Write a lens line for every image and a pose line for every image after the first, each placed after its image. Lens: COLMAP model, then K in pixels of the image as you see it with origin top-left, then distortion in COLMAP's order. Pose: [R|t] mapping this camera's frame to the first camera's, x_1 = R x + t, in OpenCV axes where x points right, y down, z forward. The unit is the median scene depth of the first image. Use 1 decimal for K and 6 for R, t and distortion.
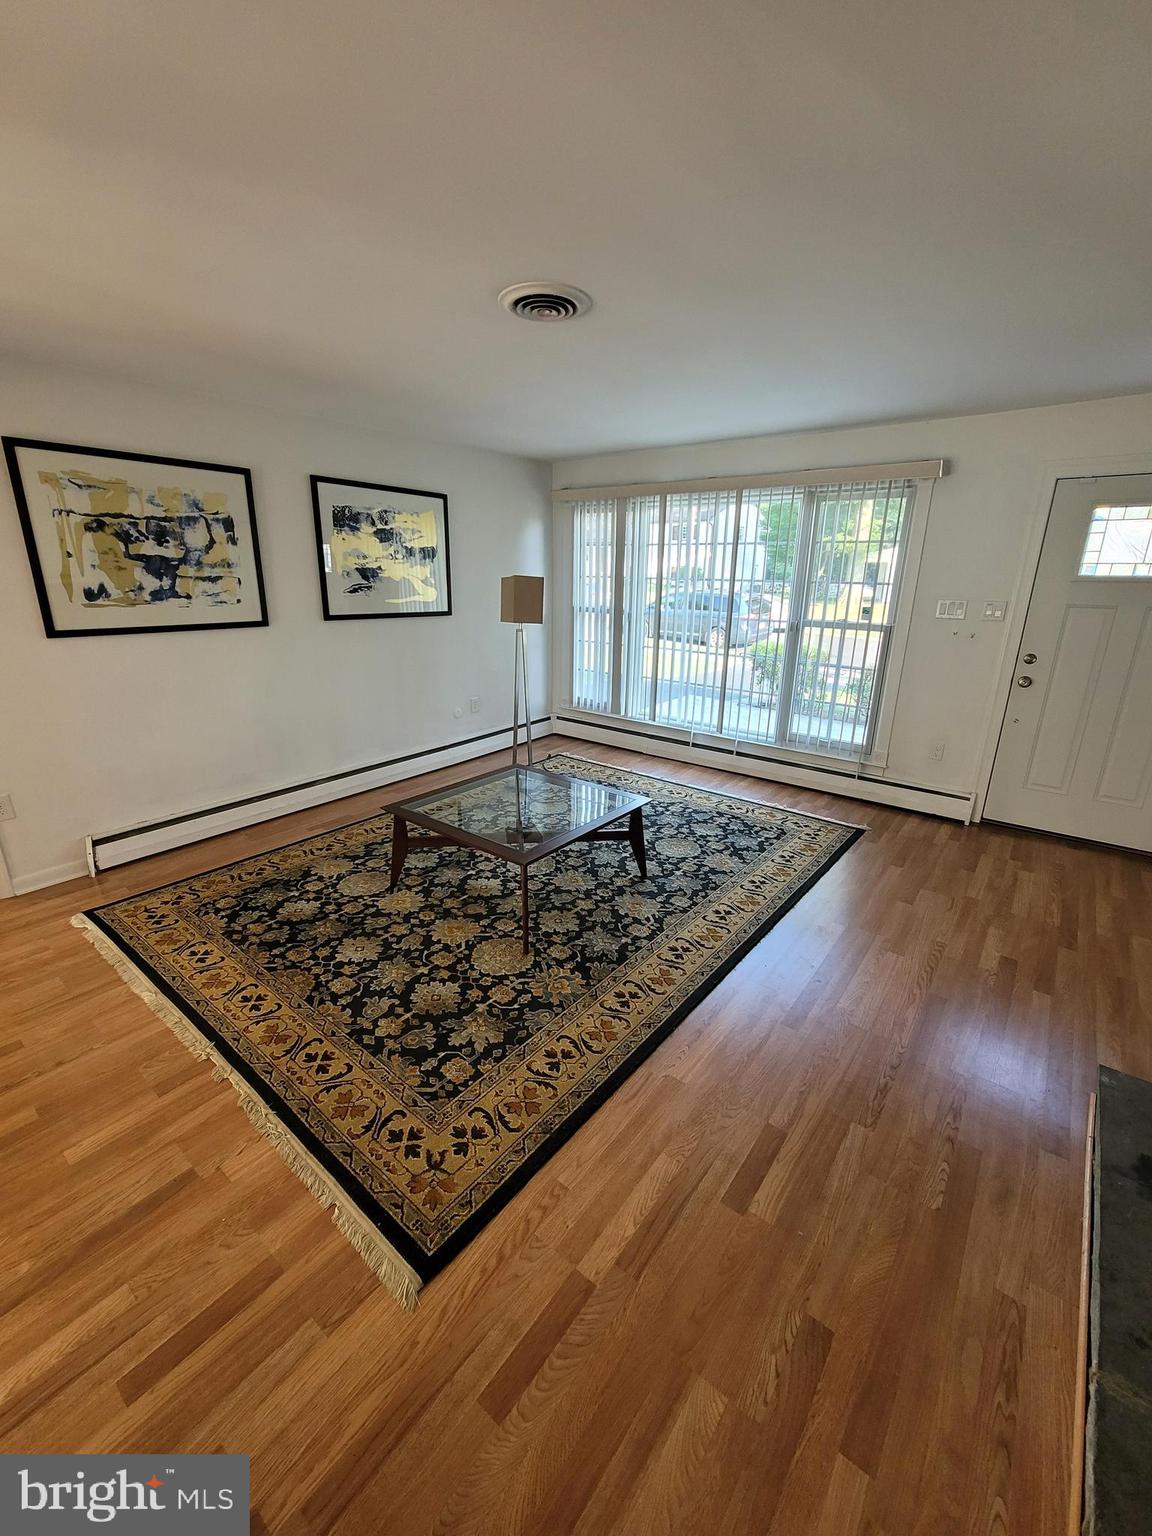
lens RADIAL K [[624.0, 0, 551.9], [0, 624.0, 744.8], [0, 0, 1]] dist [-0.002506, -0.000647]
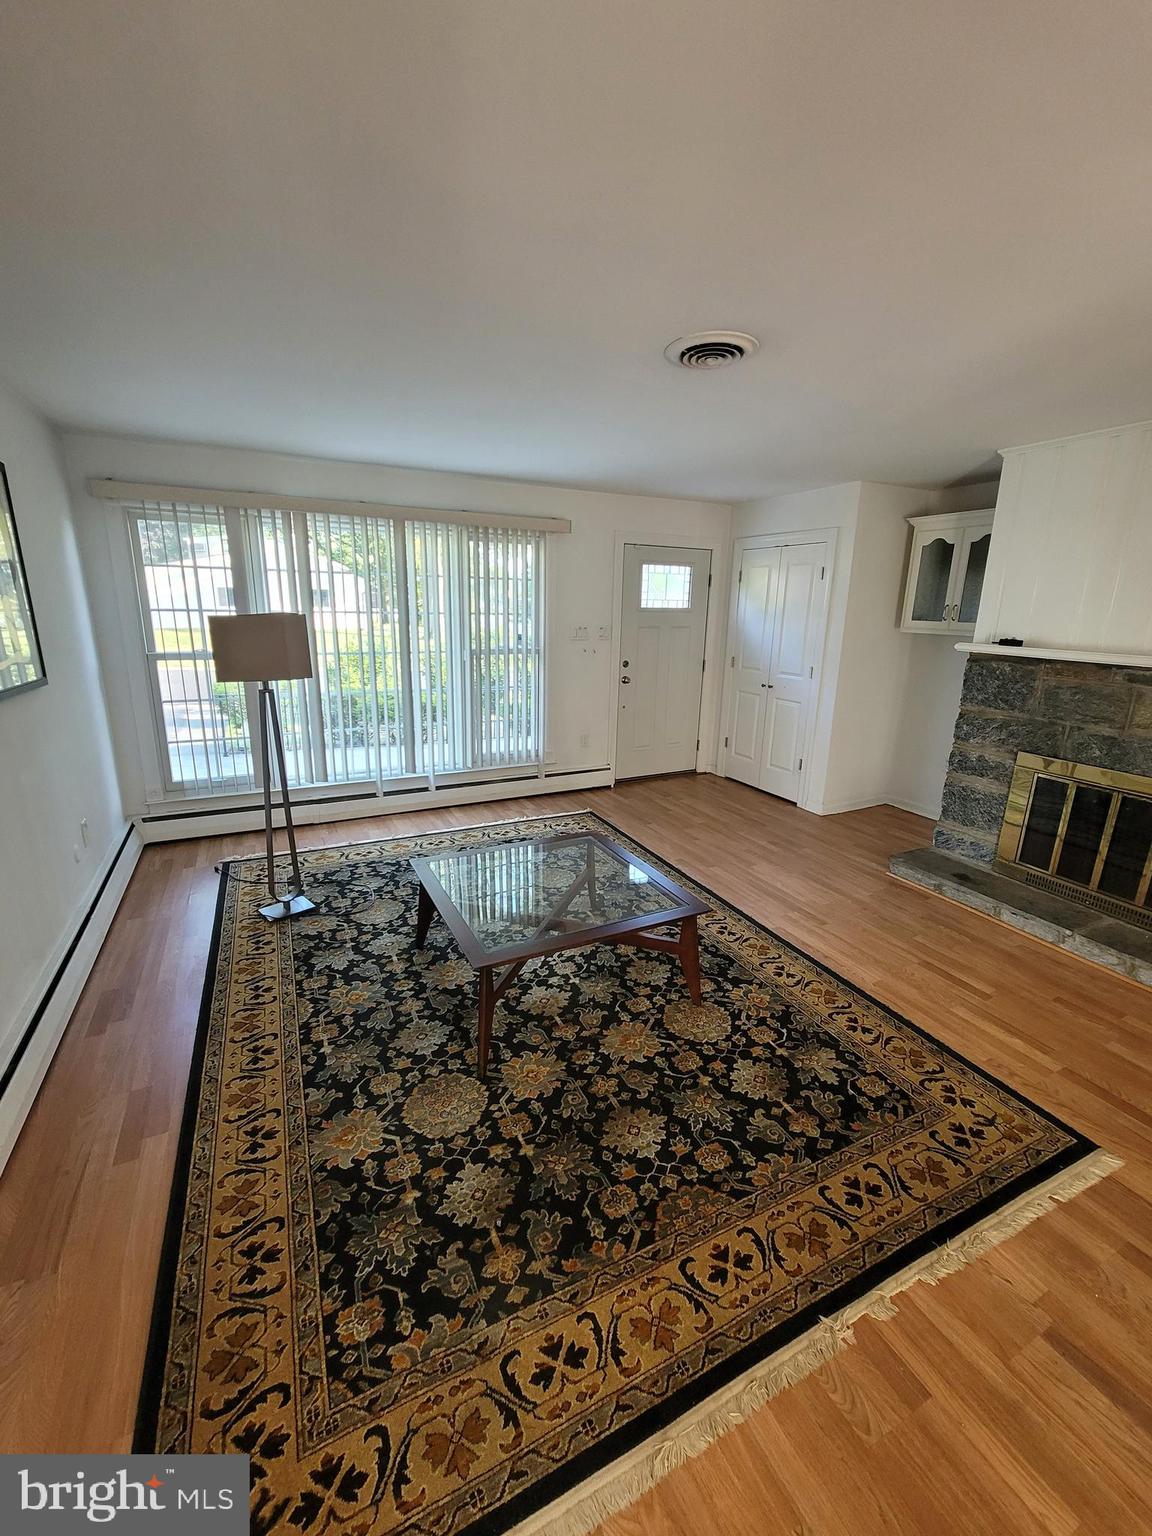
lens RADIAL K [[624.0, 0, 570.1], [0, 624.0, 766.6], [0, 0, 1]] dist [-0.002506, -0.000647]
pose [[0.420236, -0.232459, 0.877134, -0.753957], [0.235034, 0.961526, 0.142219, -0.175462], [-0.876448, 0.146391, 0.458704, 0.570227]]
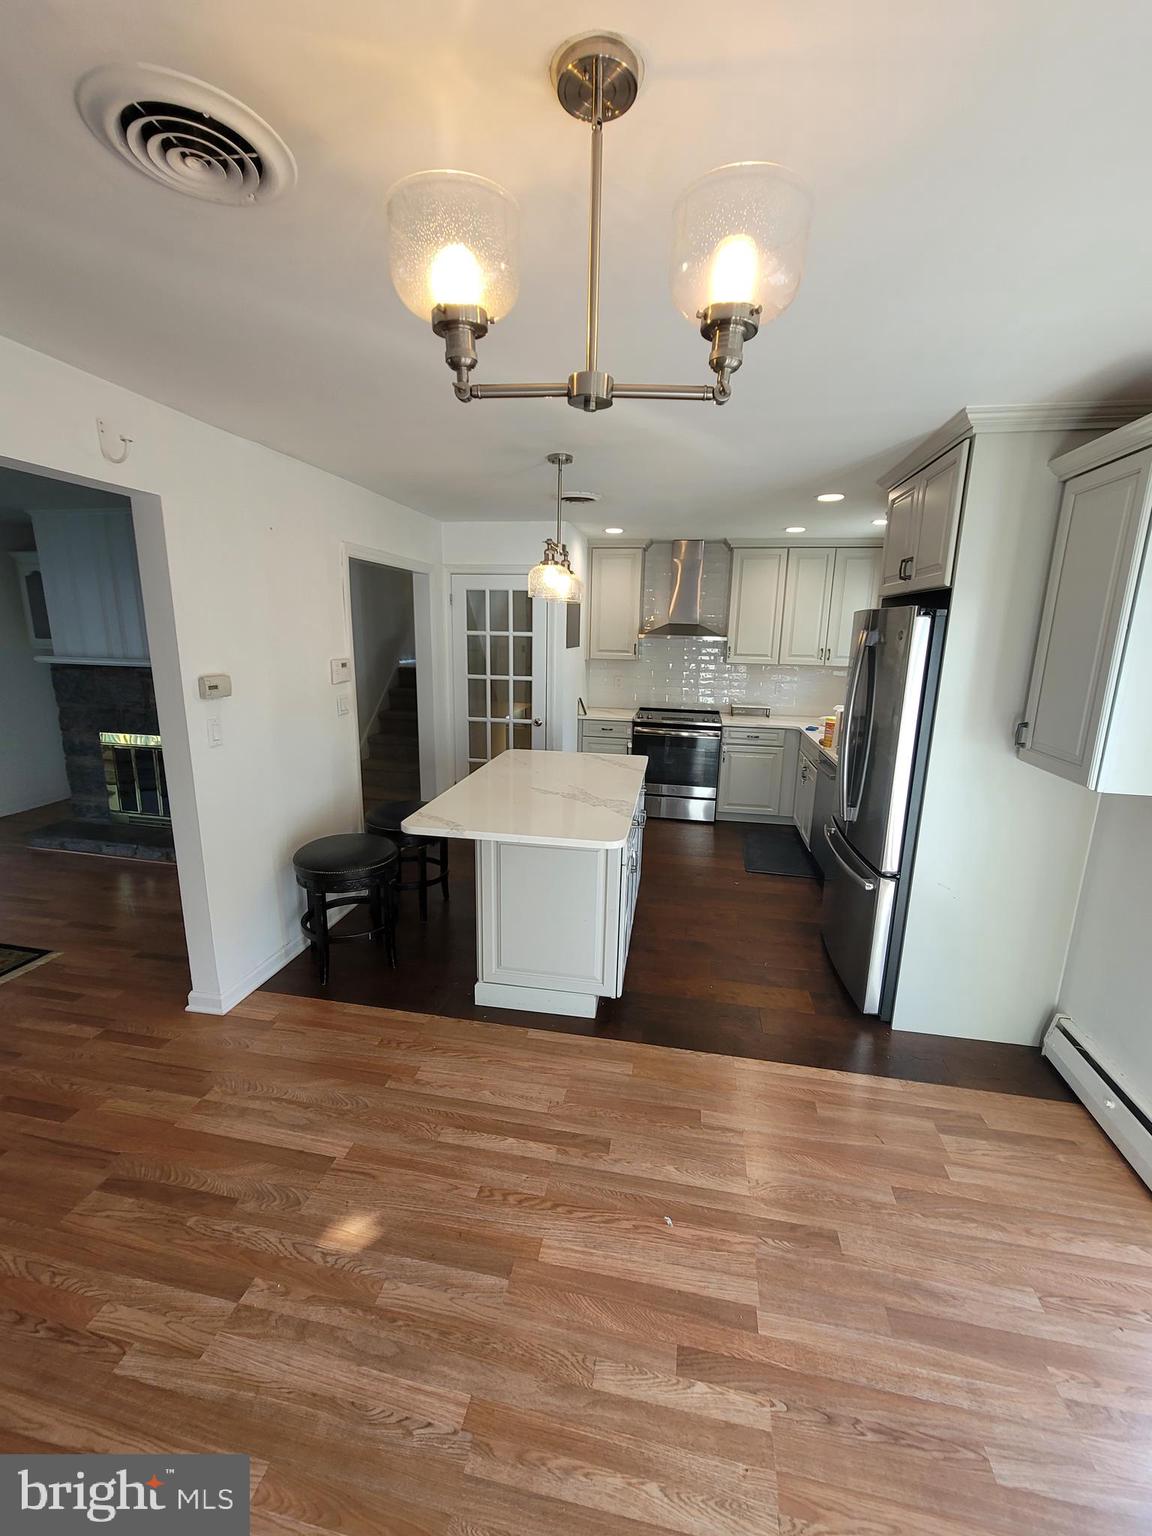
lens RADIAL K [[624.0, 0, 571.1], [0, 624.0, 765.9], [0, 0, 1]] dist [-0.002506, -0.000647]
pose [[-0.472949, -0.205143, 0.856875, -1.304318], [0.214337, 0.916516, 0.337724, -0.051021], [-0.854622, 0.343387, -0.389496, 0.018017]]
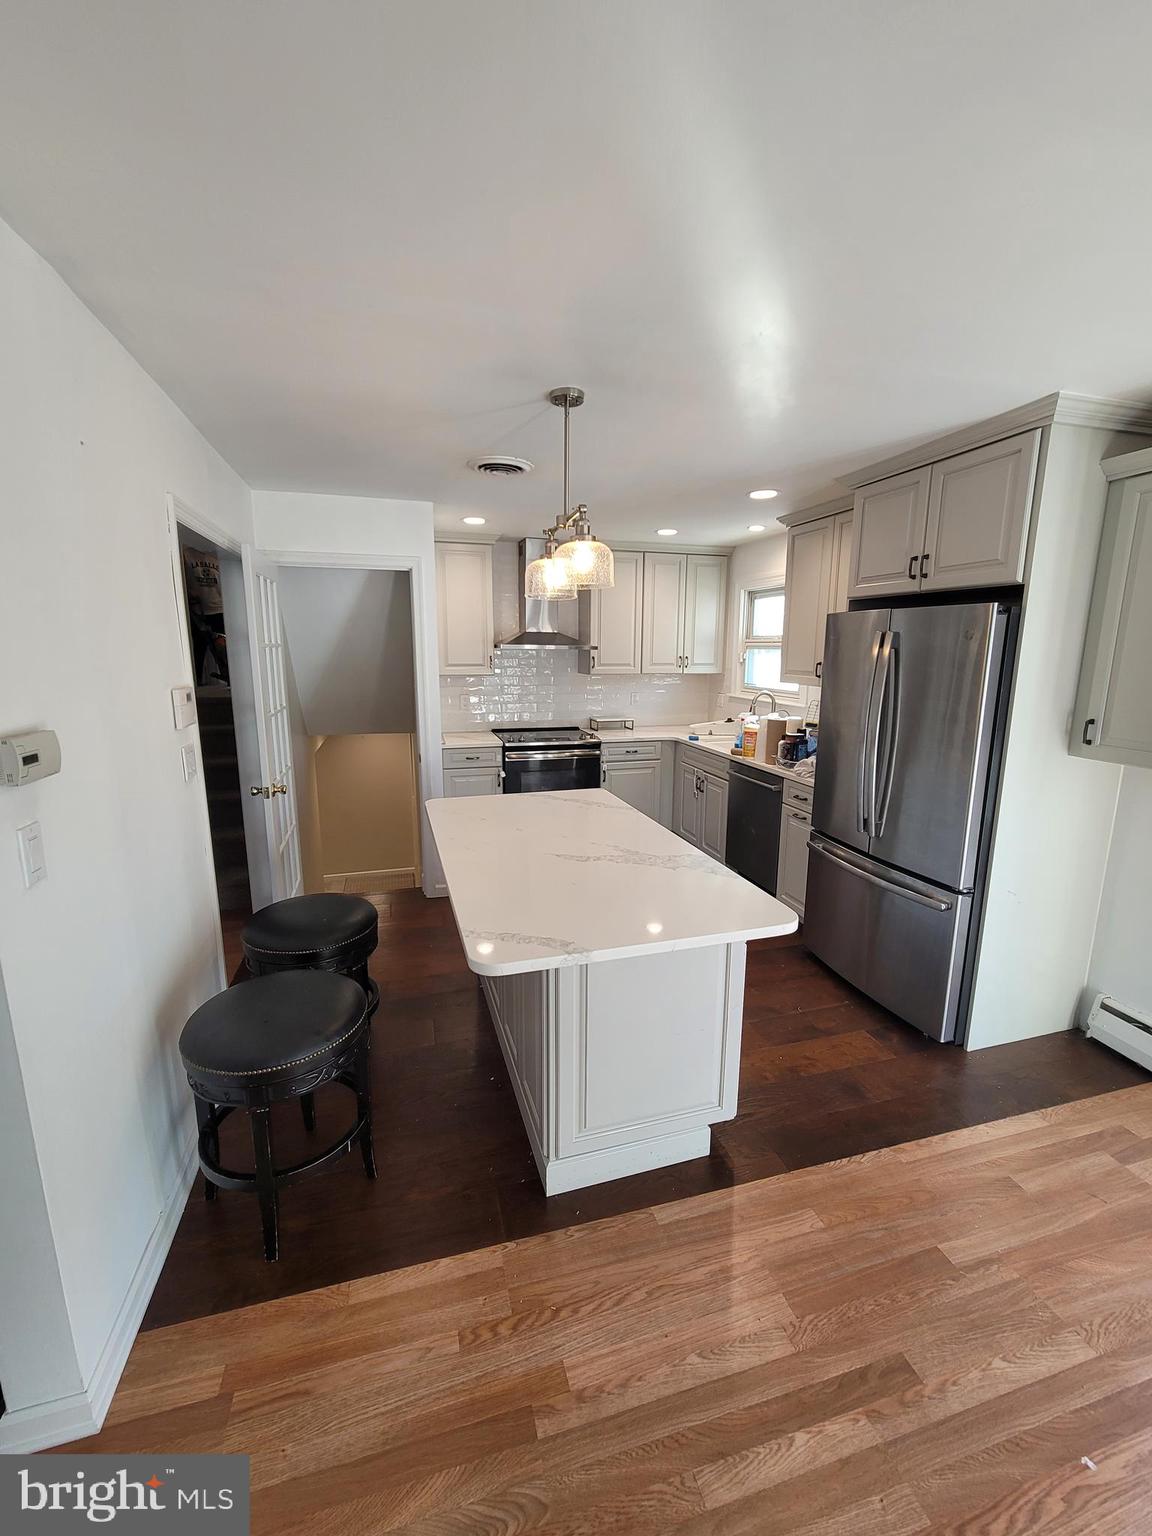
lens RADIAL K [[624.0, 0, 569.3], [0, 624.0, 766.4], [0, 0, 1]] dist [-0.002506, -0.000647]
pose [[-0.814563, -0.119835, 0.567562, -0.843291], [0.145583, 0.904880, 0.399998, -0.068447], [-0.561510, 0.408451, -0.719635, 0.153041]]
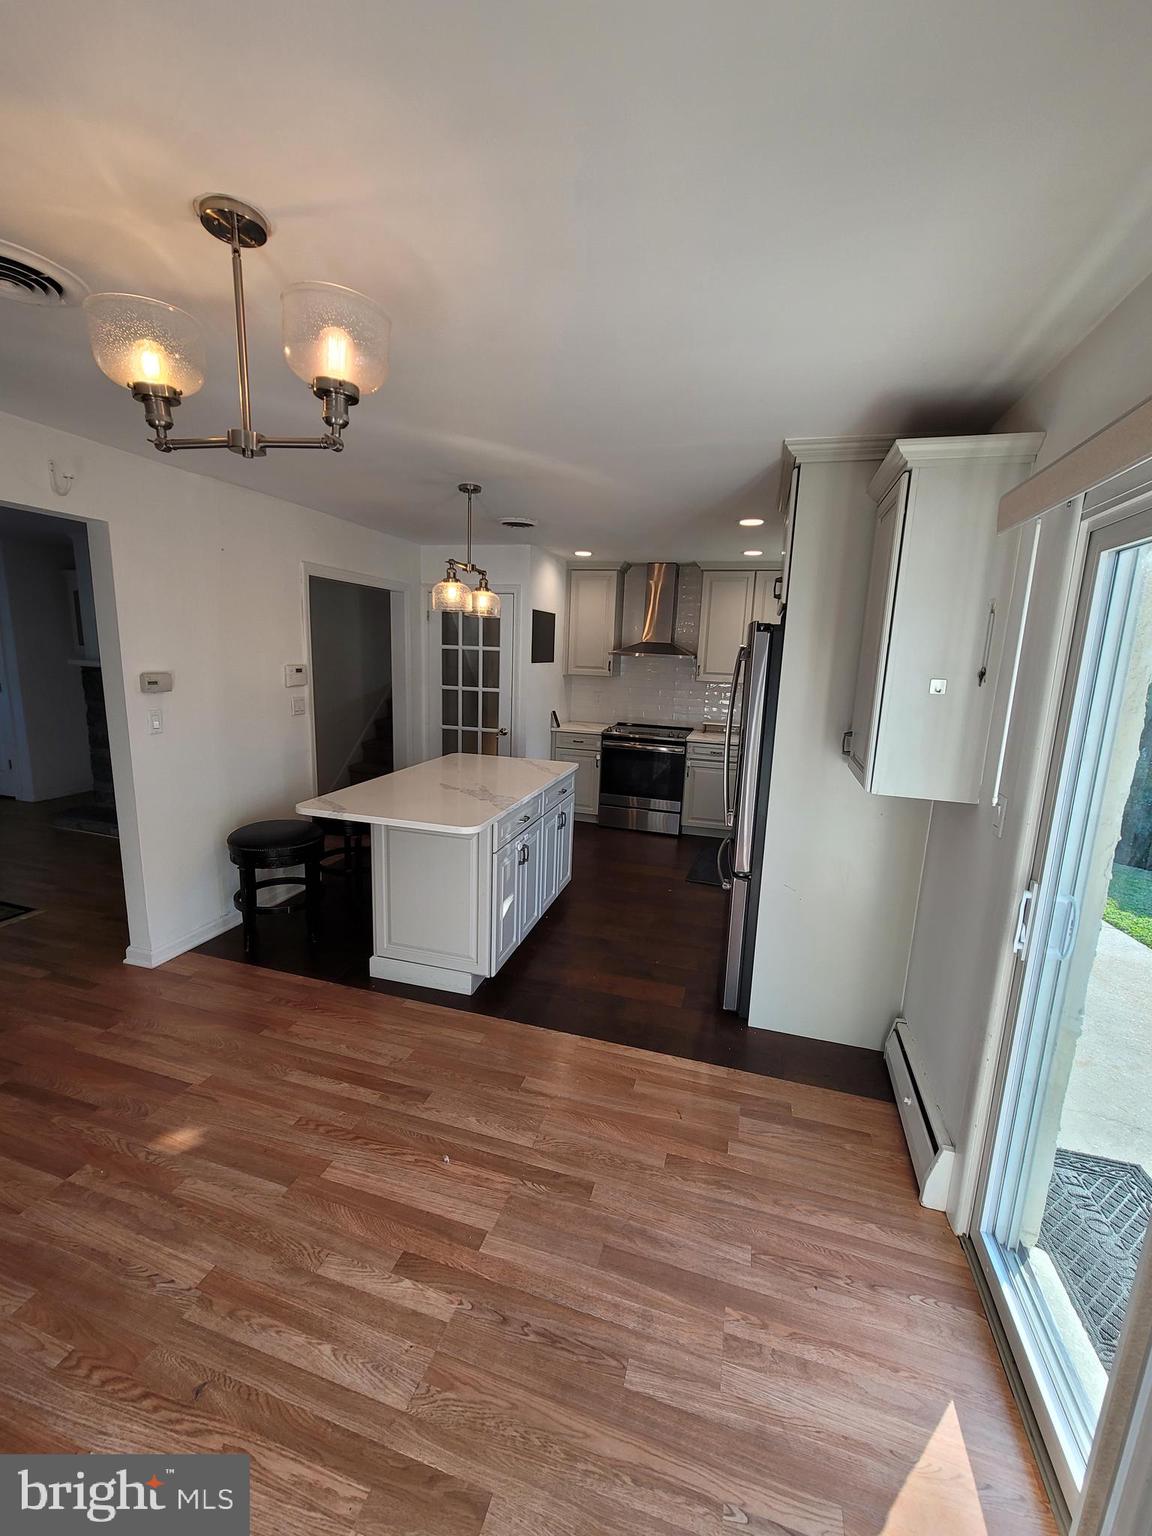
lens RADIAL K [[624.0, 0, 571.4], [0, 624.0, 765.0], [0, 0, 1]] dist [-0.002506, -0.000647]
pose [[-0.380462, -0.188828, 0.905314, -1.495012], [0.209453, 0.935900, 0.283231, 0.010652], [-0.900765, 0.297380, -0.316524, -0.170749]]
